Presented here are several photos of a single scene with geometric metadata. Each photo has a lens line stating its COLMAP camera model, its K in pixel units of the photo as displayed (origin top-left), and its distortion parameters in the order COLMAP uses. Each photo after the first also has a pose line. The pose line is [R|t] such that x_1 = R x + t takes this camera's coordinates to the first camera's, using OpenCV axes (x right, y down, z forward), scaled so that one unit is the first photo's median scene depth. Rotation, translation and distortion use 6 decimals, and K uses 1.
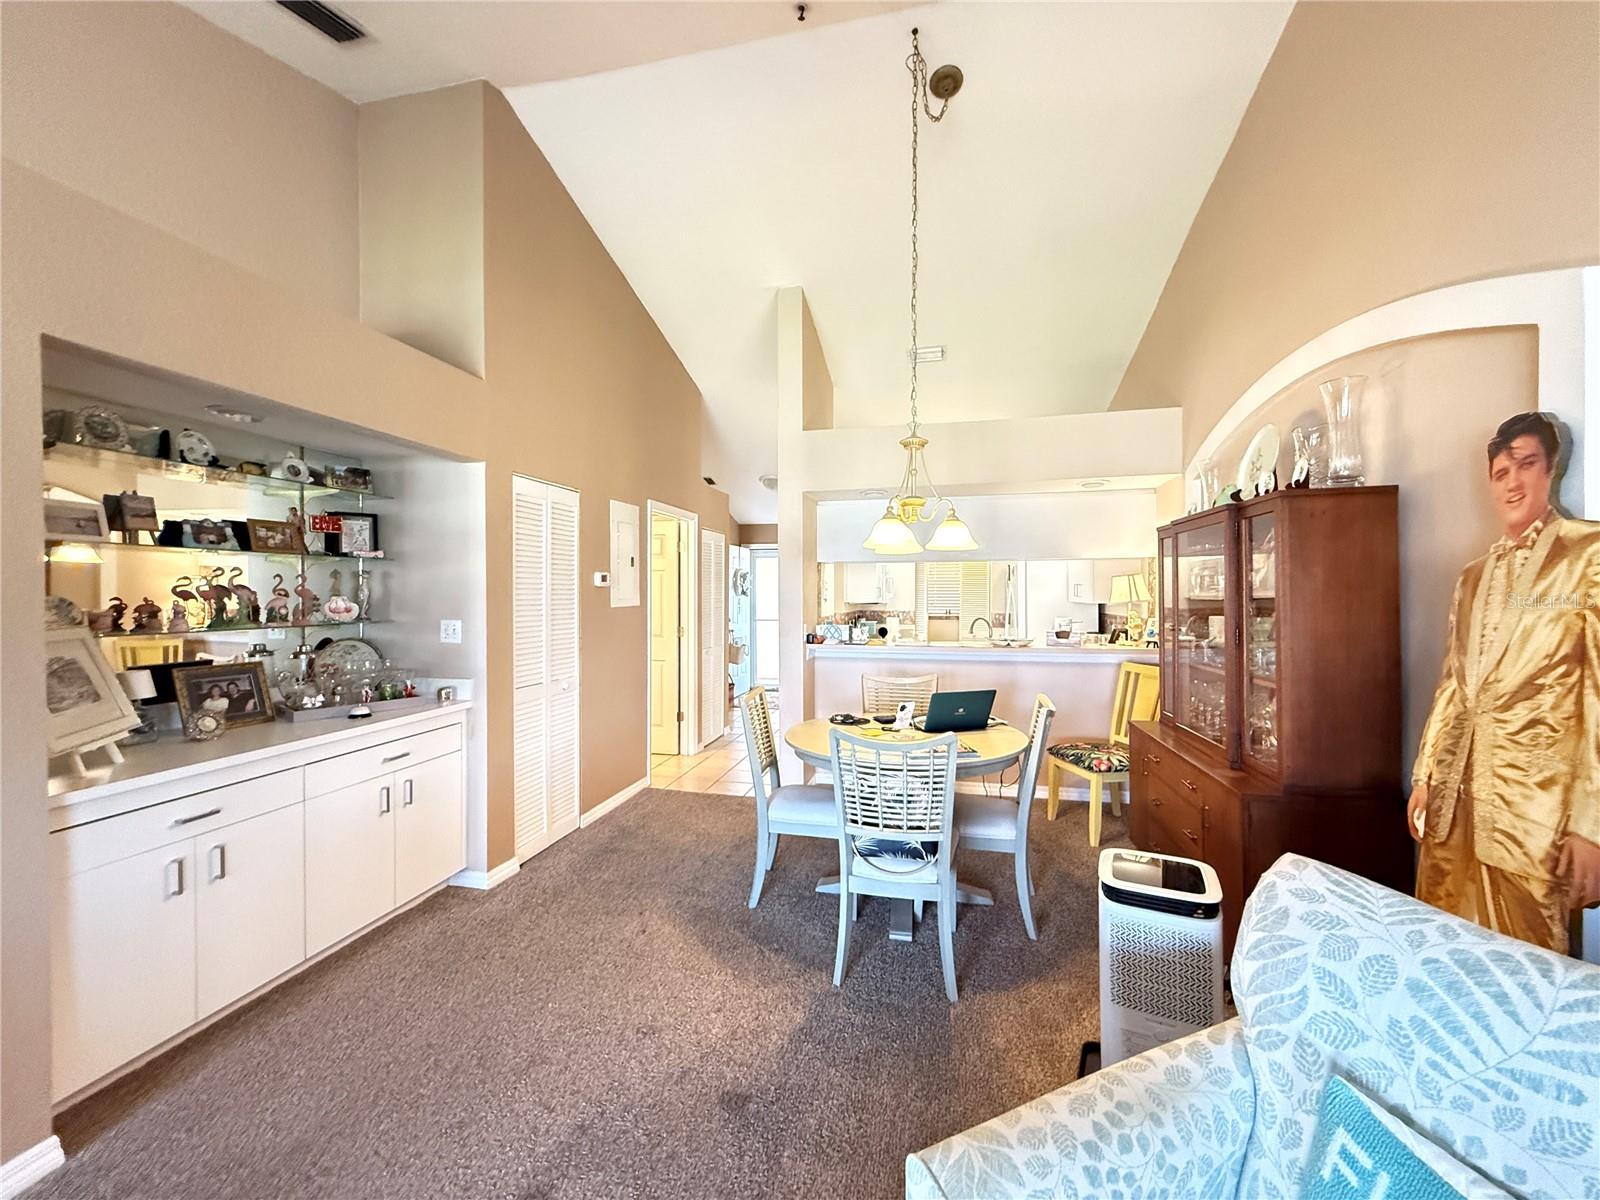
lens RADIAL K [[640.9, 0, 795.4], [0, 640.9, 595.8], [0, 0, 1]] dist [-0.002467, -0.000176]
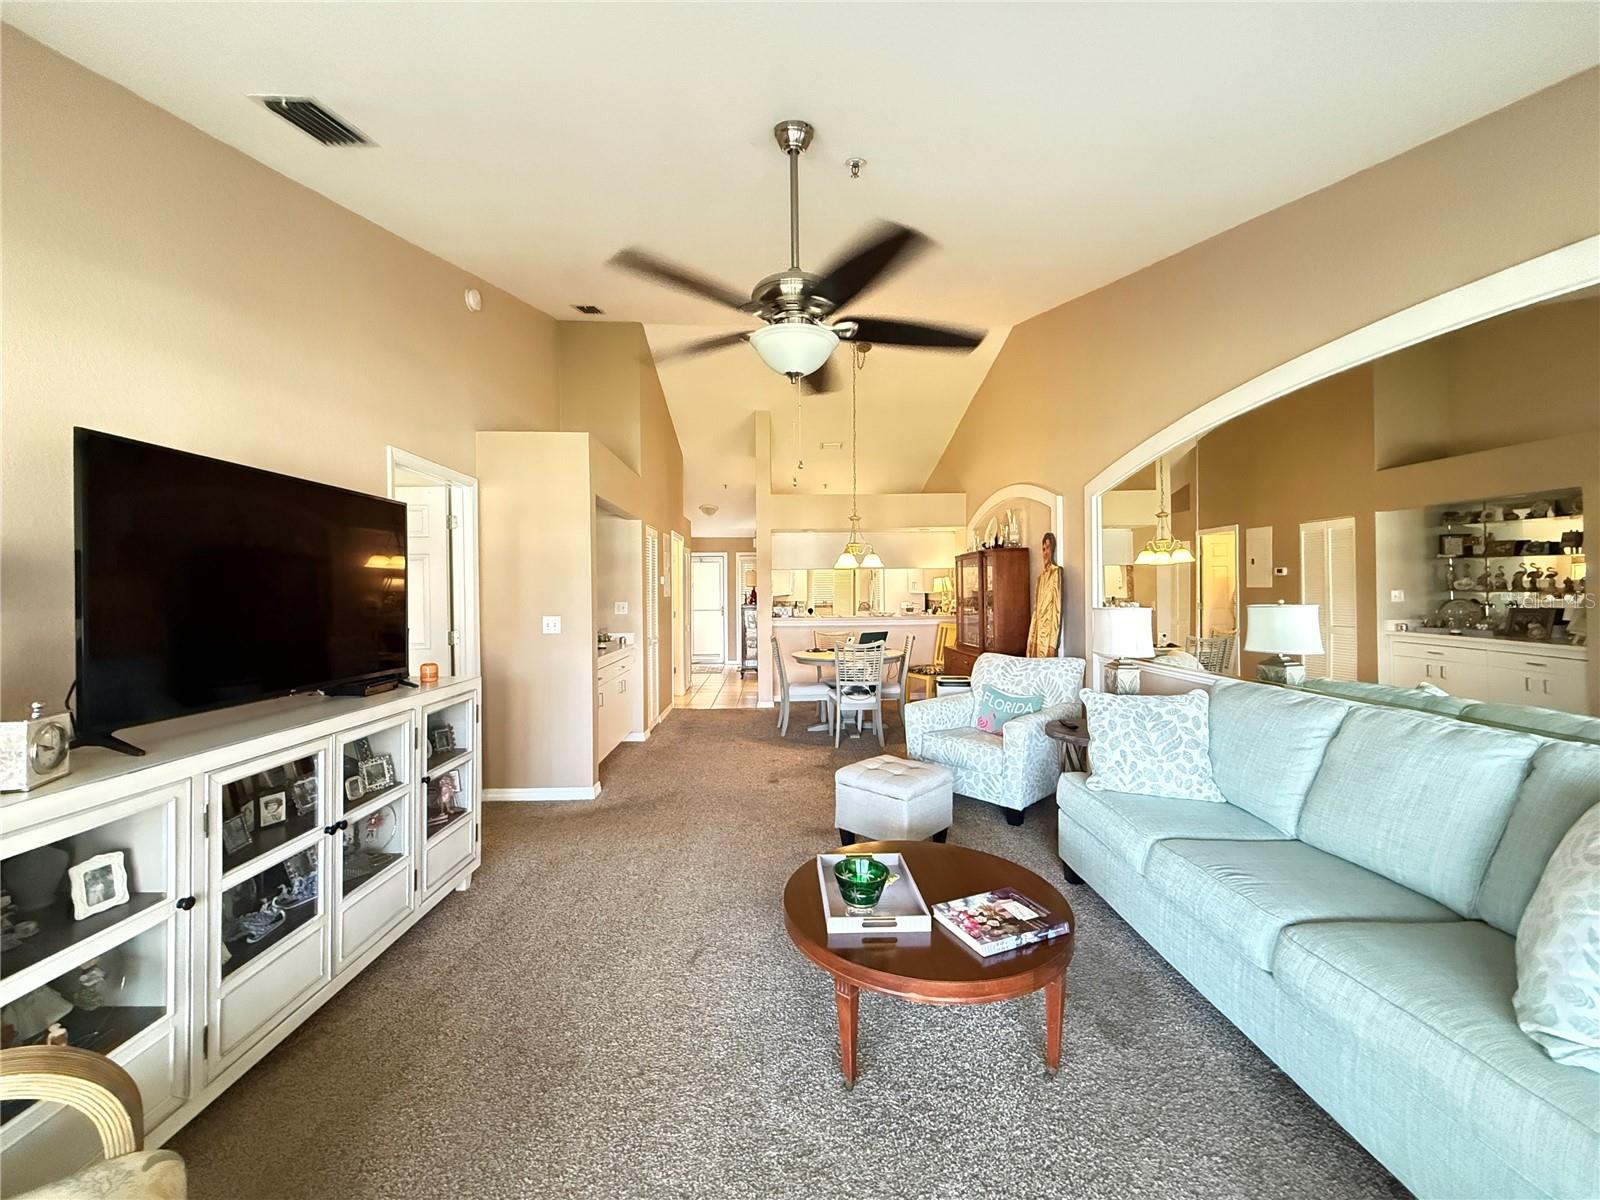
lens RADIAL K [[640.9, 0, 802.6], [0, 640.9, 592.6], [0, 0, 1]] dist [-0.002467, -0.000176]
pose [[0.962337, -0.006740, 0.271775, -0.544153], [0.007356, 0.999972, -0.001250, 0.016750], [-0.271759, 0.003202, 0.962360, -0.990536]]
